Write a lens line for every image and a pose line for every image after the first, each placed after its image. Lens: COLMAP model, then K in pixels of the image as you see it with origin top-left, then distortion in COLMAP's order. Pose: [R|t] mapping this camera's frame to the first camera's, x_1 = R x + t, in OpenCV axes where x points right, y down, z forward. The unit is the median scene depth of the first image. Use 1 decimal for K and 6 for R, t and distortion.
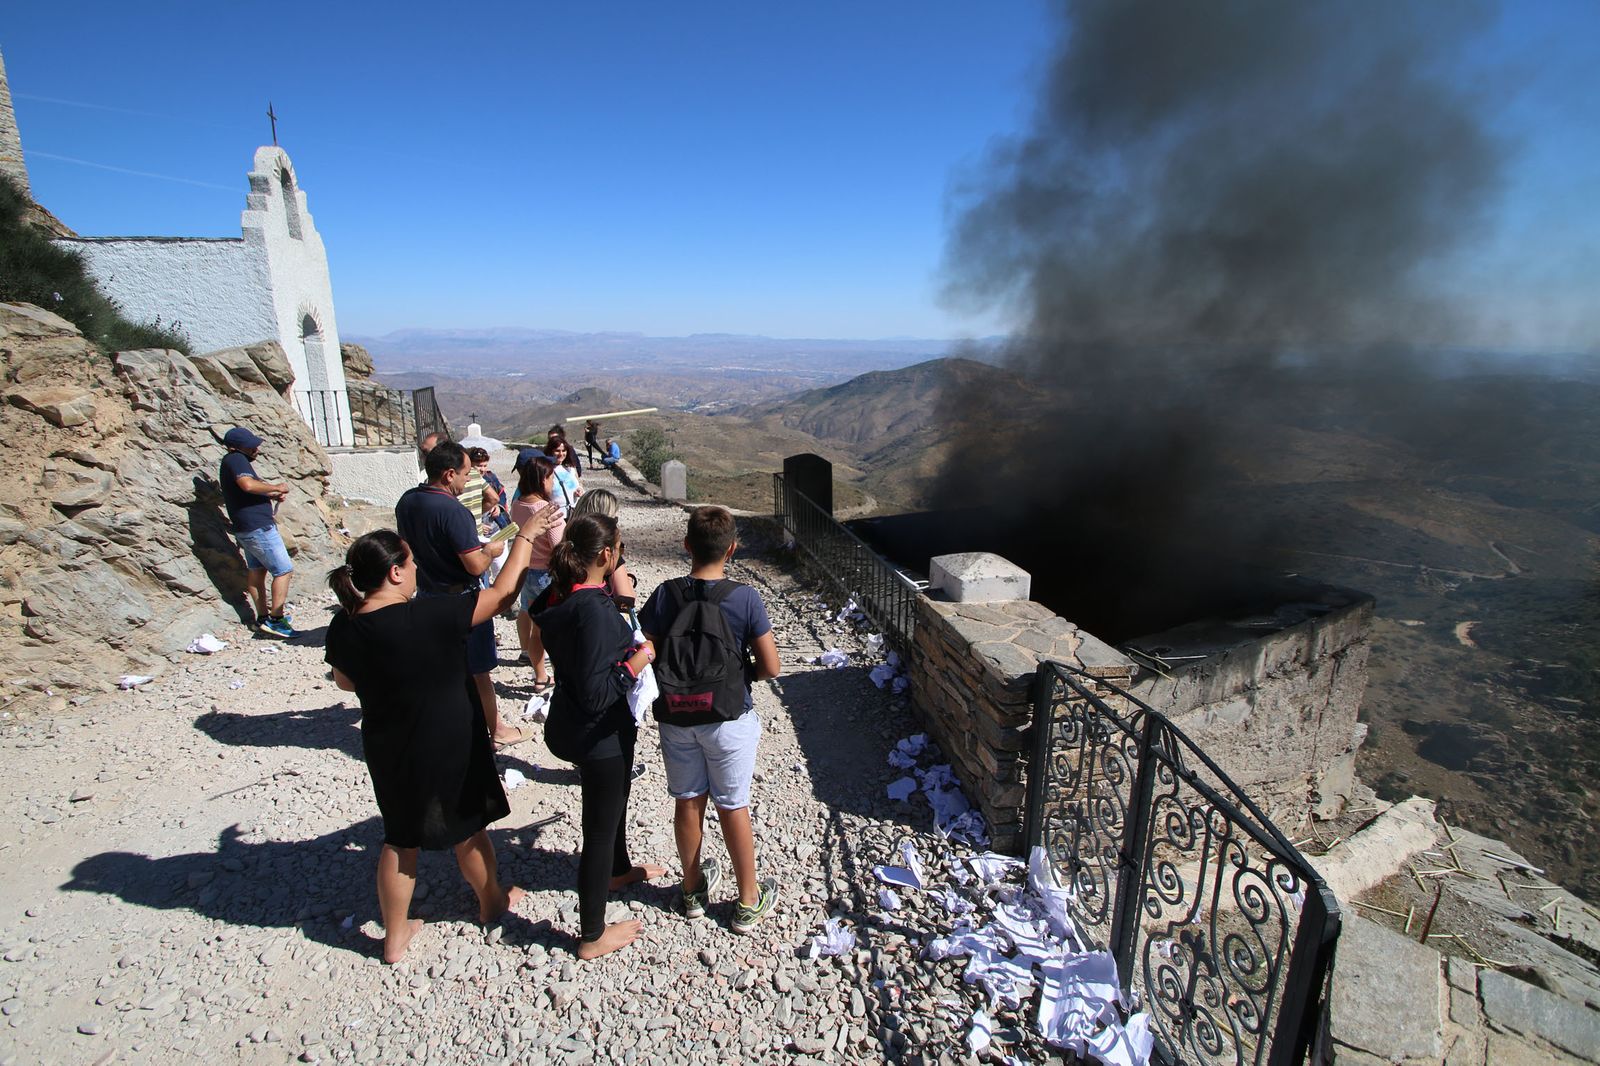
lens RADIAL K [[737.9, 0, 790.4], [0, 737.9, 528.1], [0, 0, 1]] dist [0.017813, -0.017262]
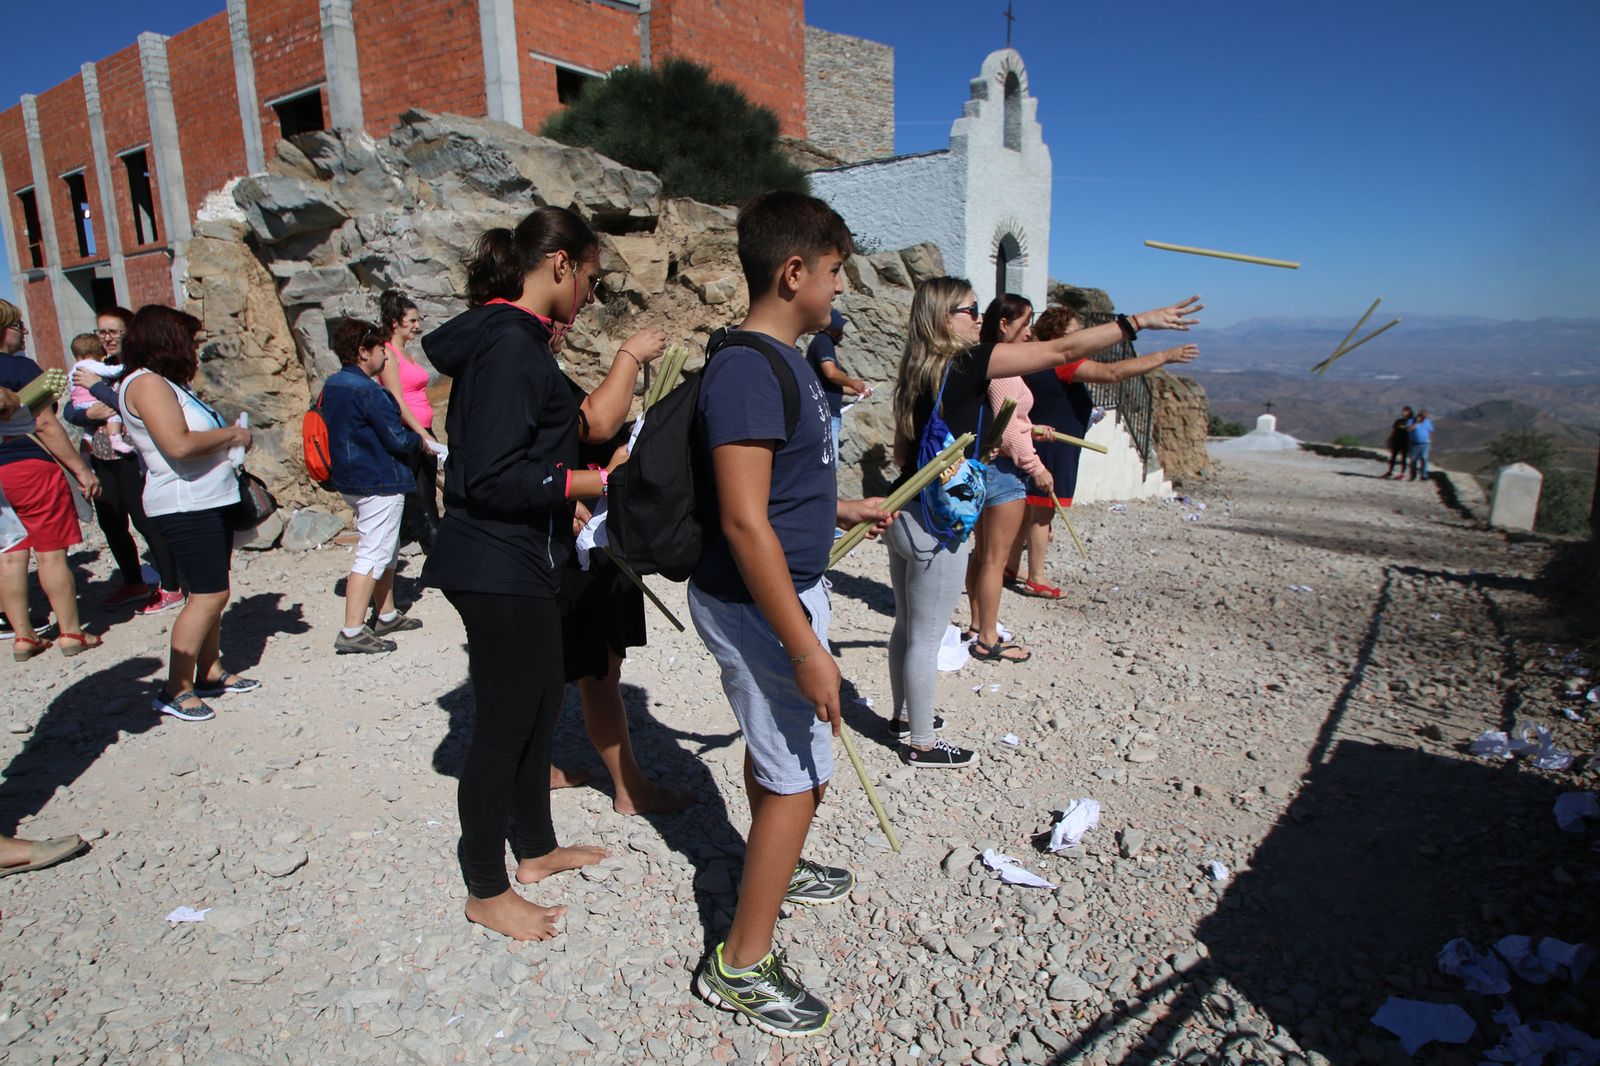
lens RADIAL K [[916.2, 0, 797.6], [0, 916.2, 530.8], [0, 0, 1]] dist [-0.021002, -0.002591]
pose [[0.607202, 0.158916, -0.778493, 0.145435], [-0.184045, 0.981278, 0.056762, 0.064848], [0.772938, 0.108812, 0.625081, 0.208369]]
